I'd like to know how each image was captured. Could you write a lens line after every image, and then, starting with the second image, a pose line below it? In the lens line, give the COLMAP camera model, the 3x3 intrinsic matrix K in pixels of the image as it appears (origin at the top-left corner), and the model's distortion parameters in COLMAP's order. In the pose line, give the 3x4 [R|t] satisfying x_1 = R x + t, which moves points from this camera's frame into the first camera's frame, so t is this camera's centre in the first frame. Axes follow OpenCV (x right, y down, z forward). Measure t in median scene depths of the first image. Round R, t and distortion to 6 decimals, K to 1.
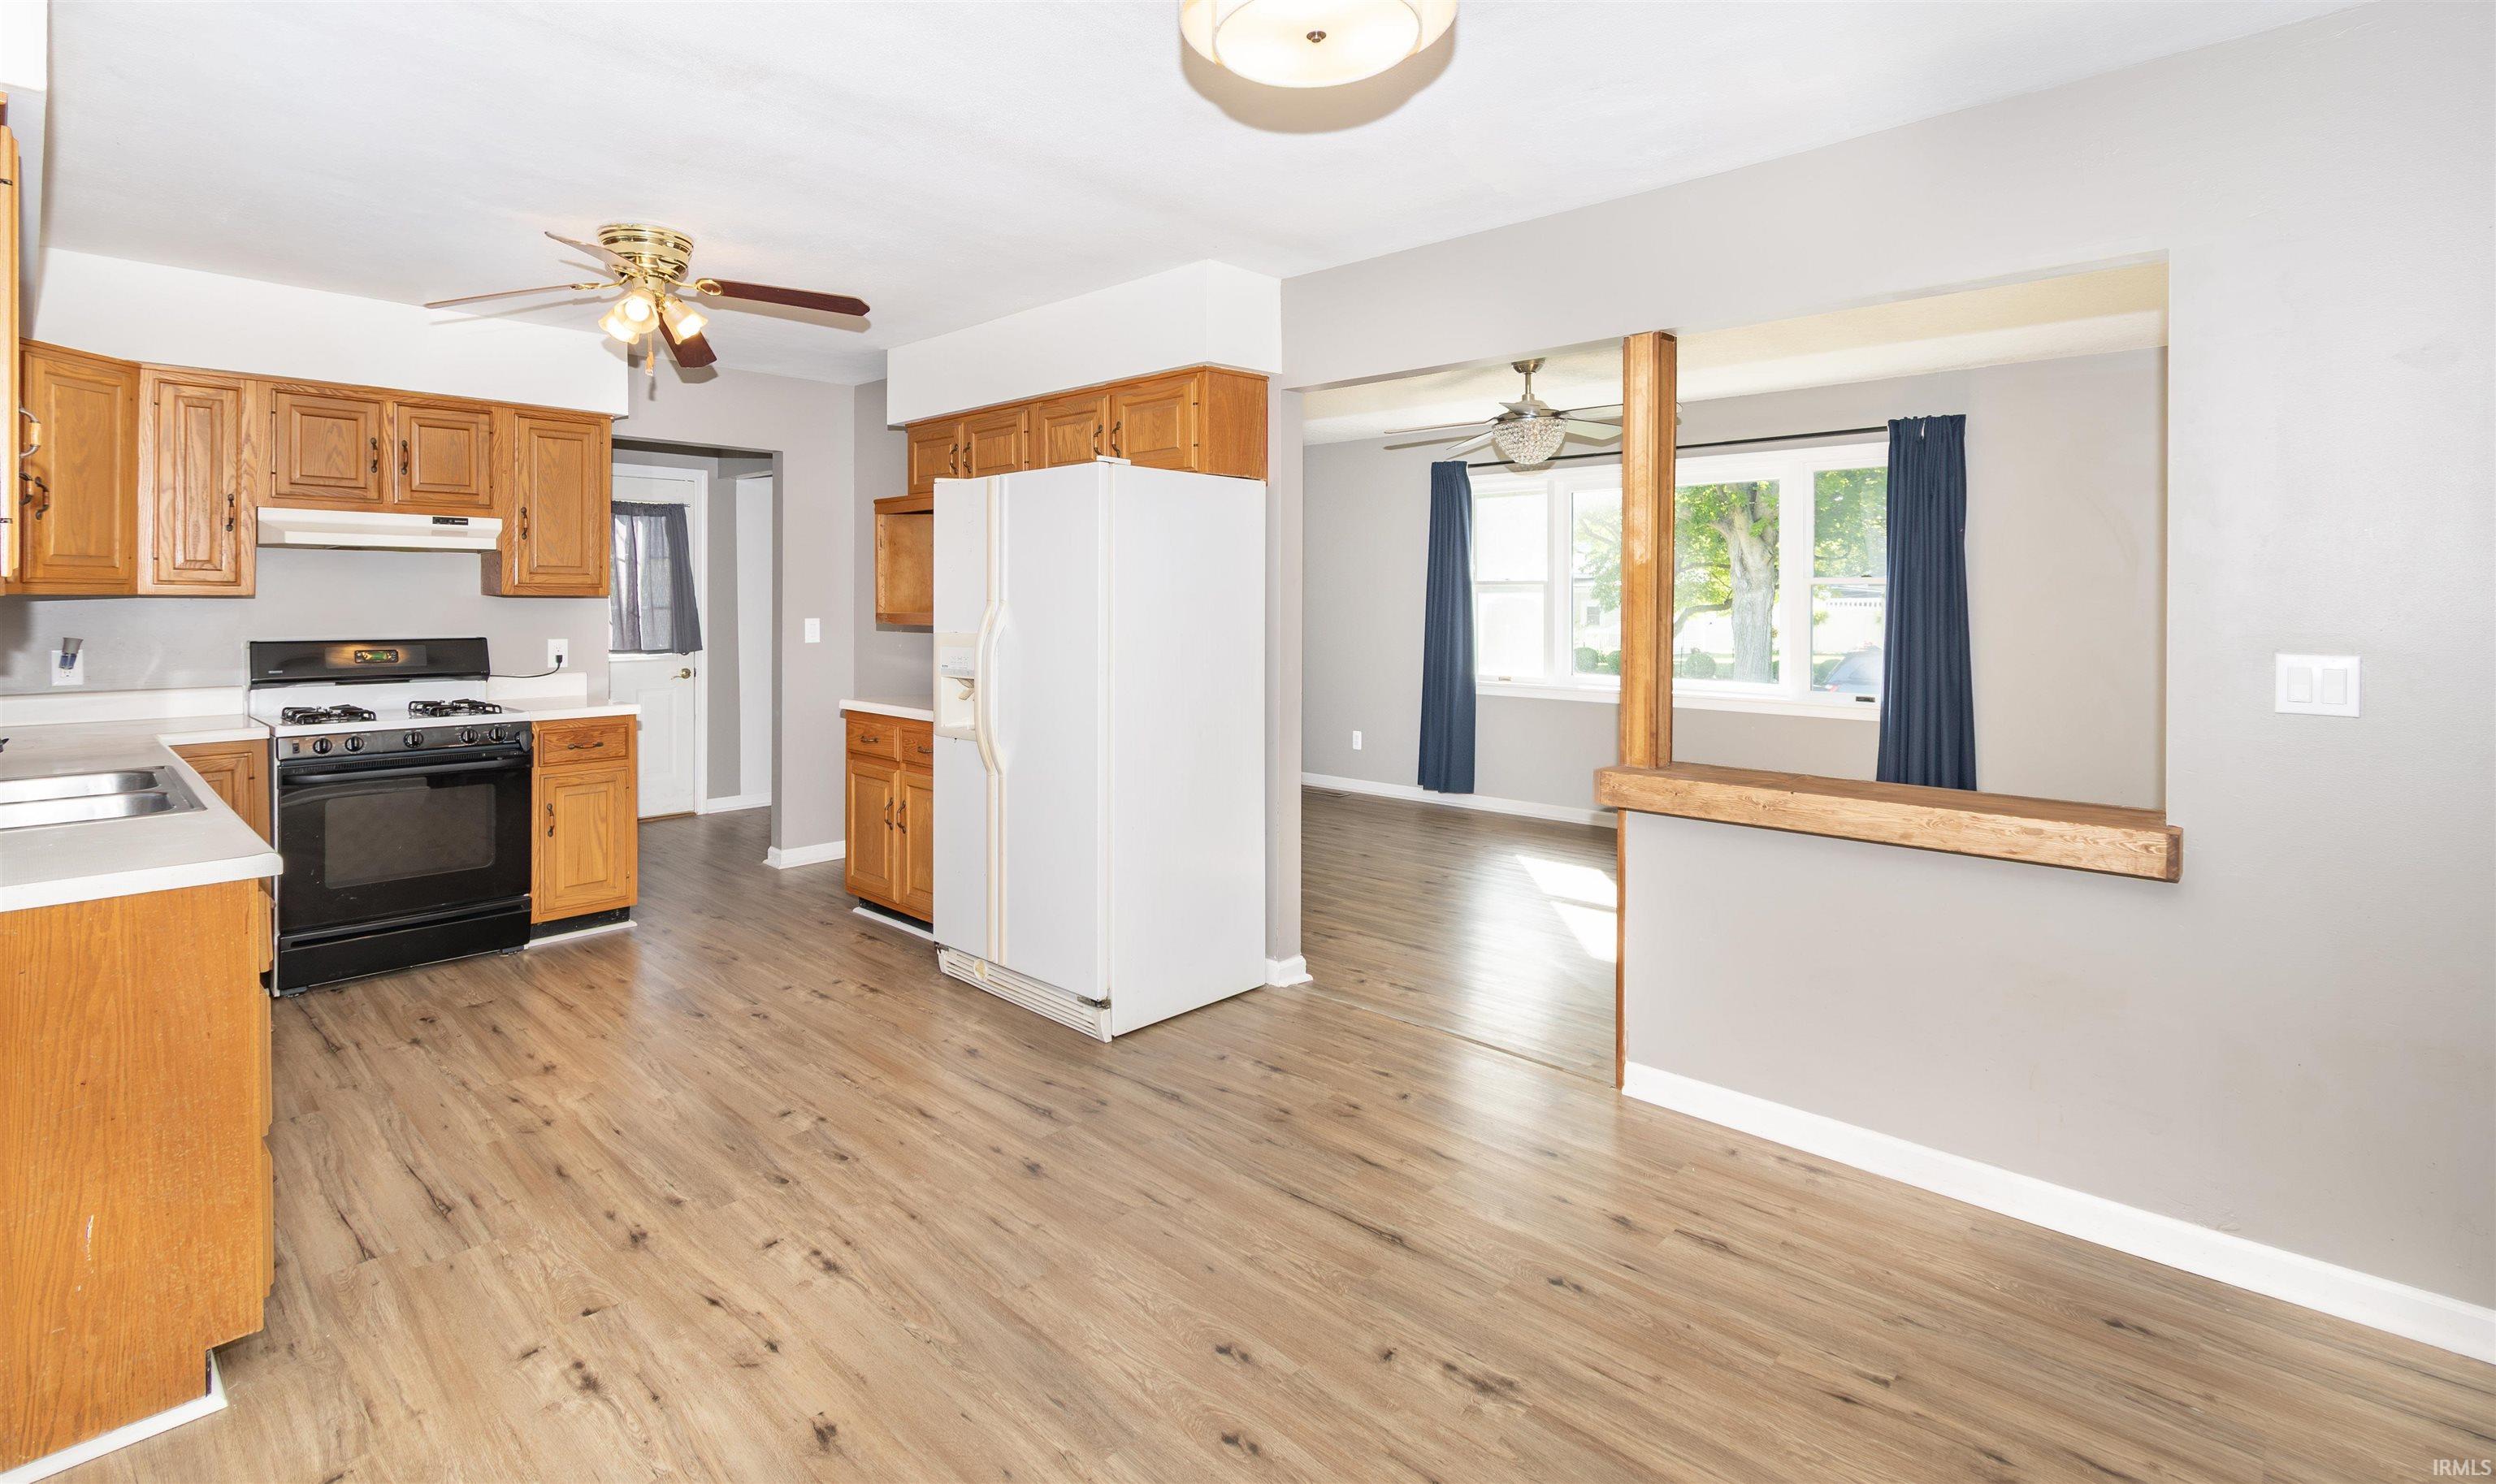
lens RADIAL K [[1167.6, 0, 1189.0], [0, 1167.6, 607.5], [0, 0, 1]] dist [-0.000382, 0.000921]
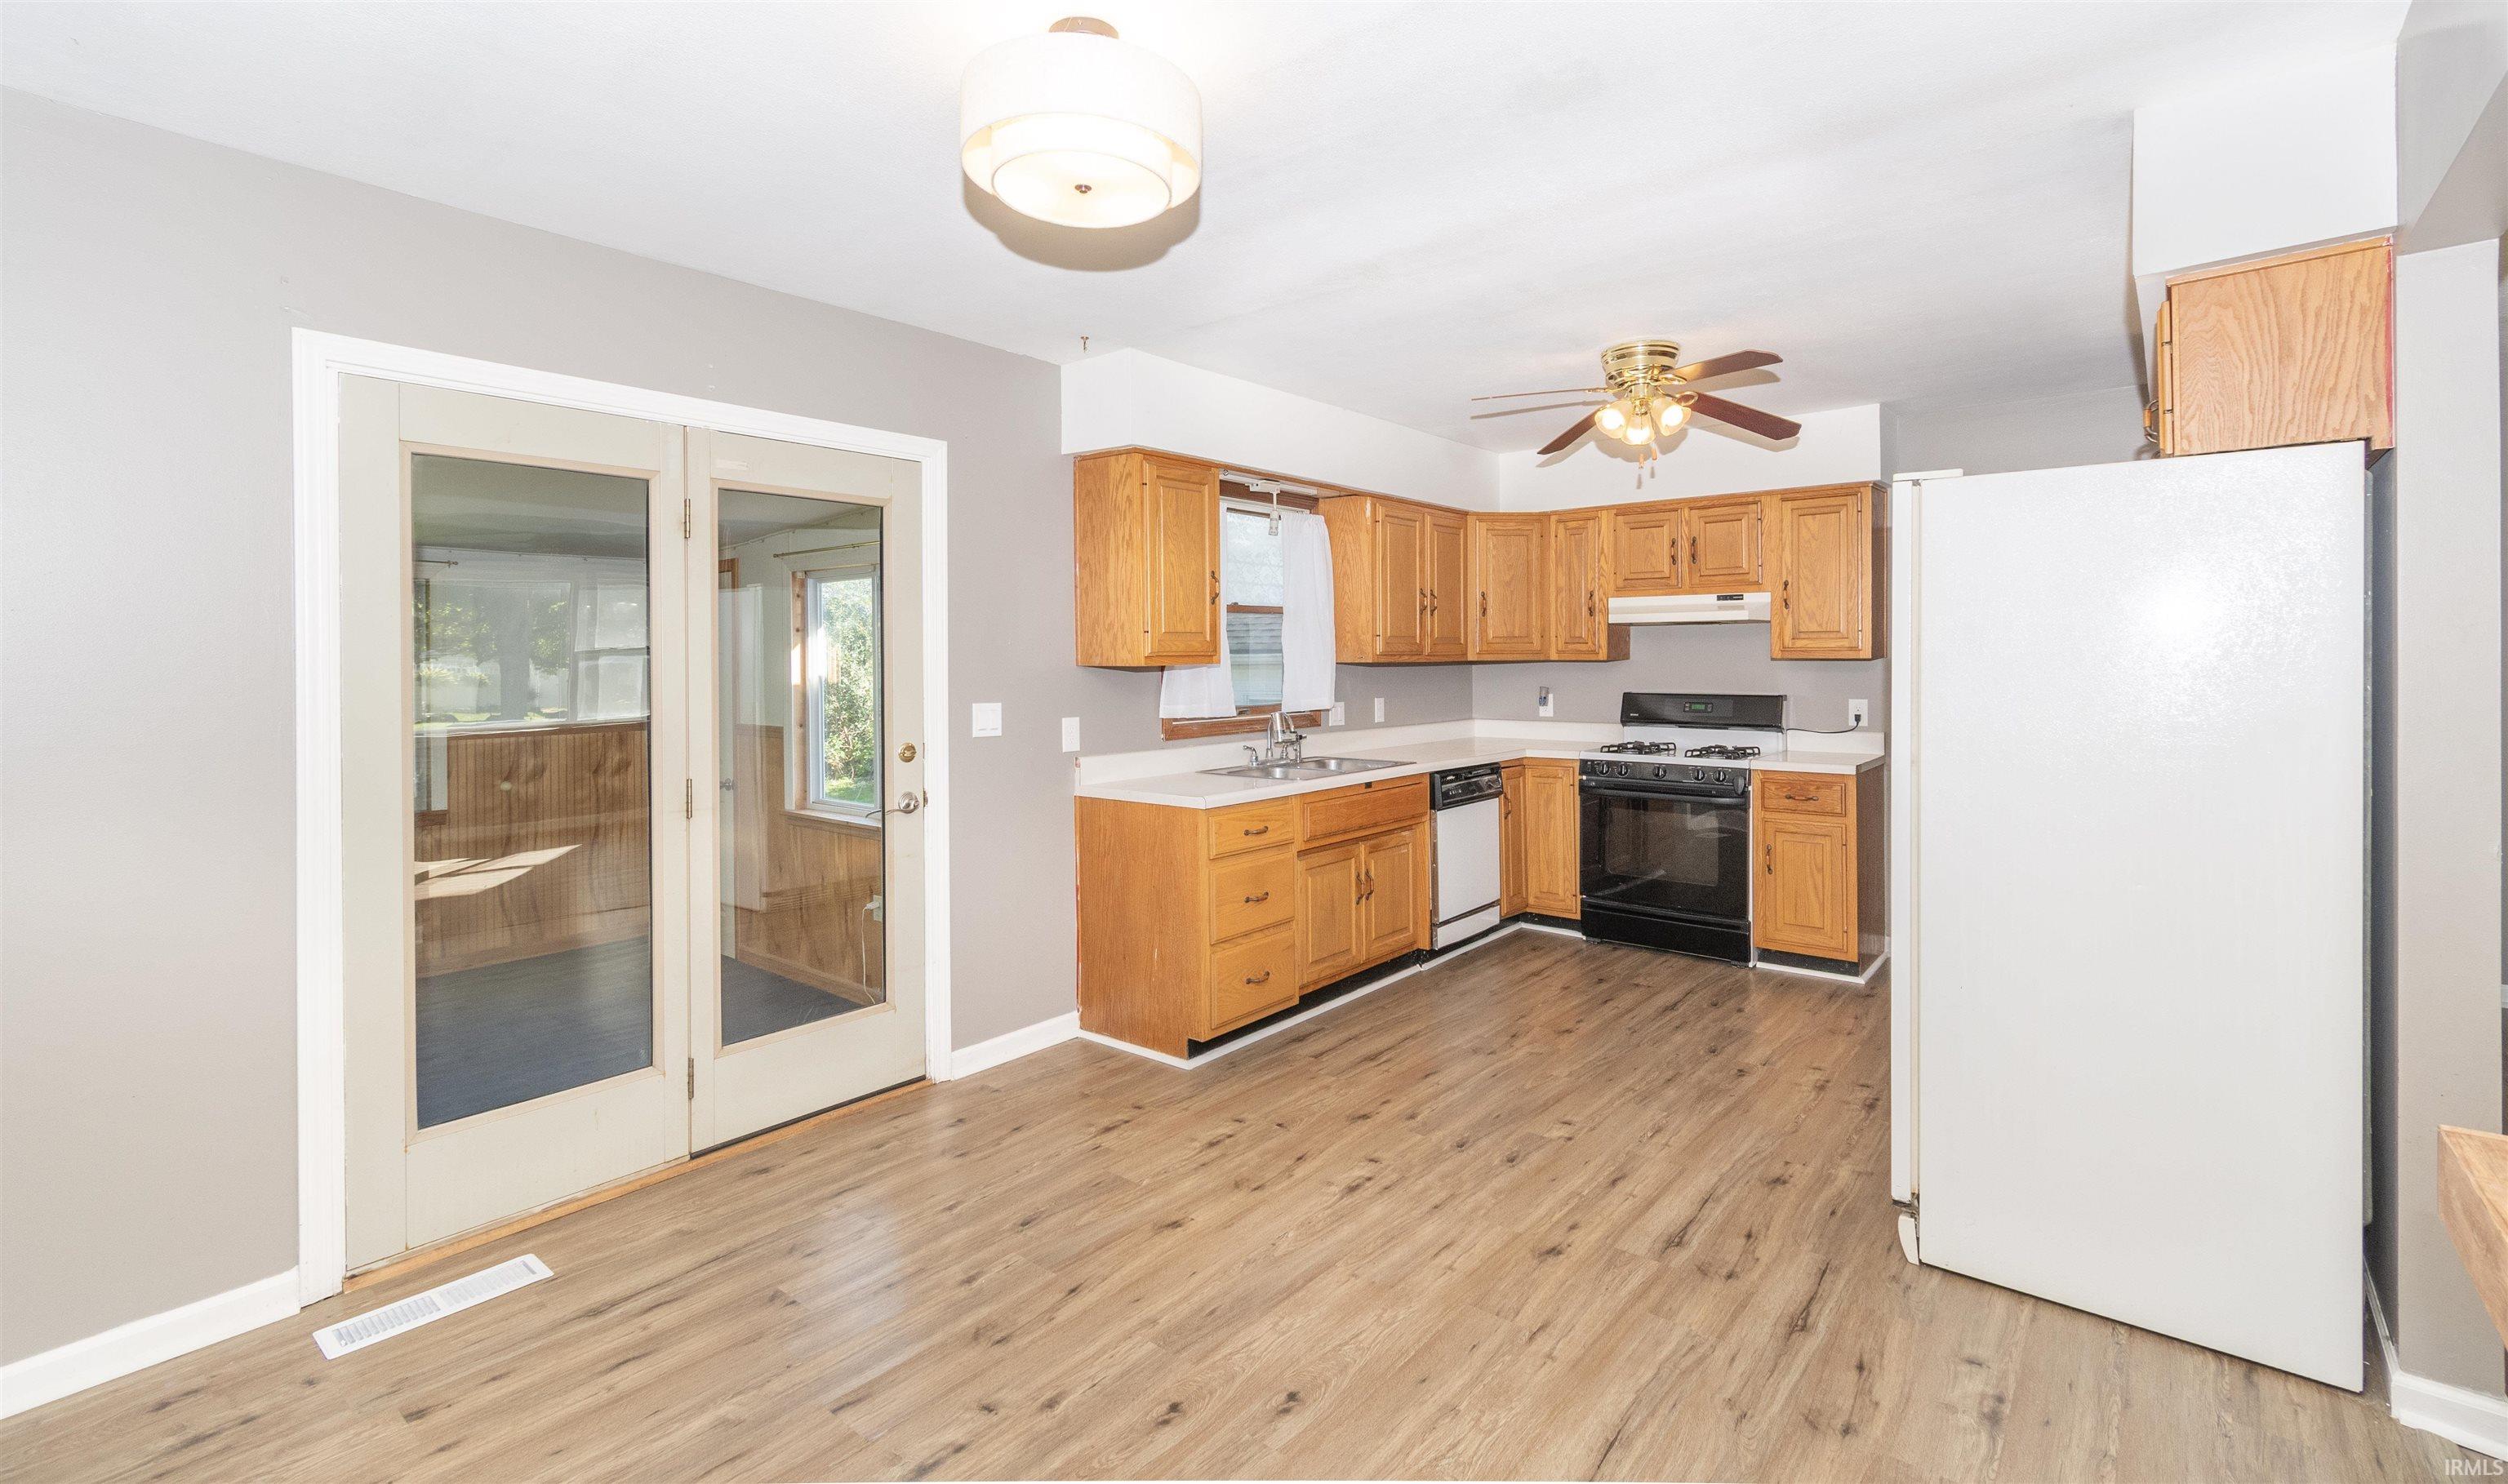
lens RADIAL K [[1100.7, 0, 1245.8], [0, 1100.7, 662.4], [0, 0, 1]] dist [-0.001487, -0.001503]
pose [[0.083951, 0.000741, -0.996470, 0.495172], [-0.001031, 0.999999, 0.000657, -0.007817], [0.996469, 0.000972, 0.083951, 0.435309]]
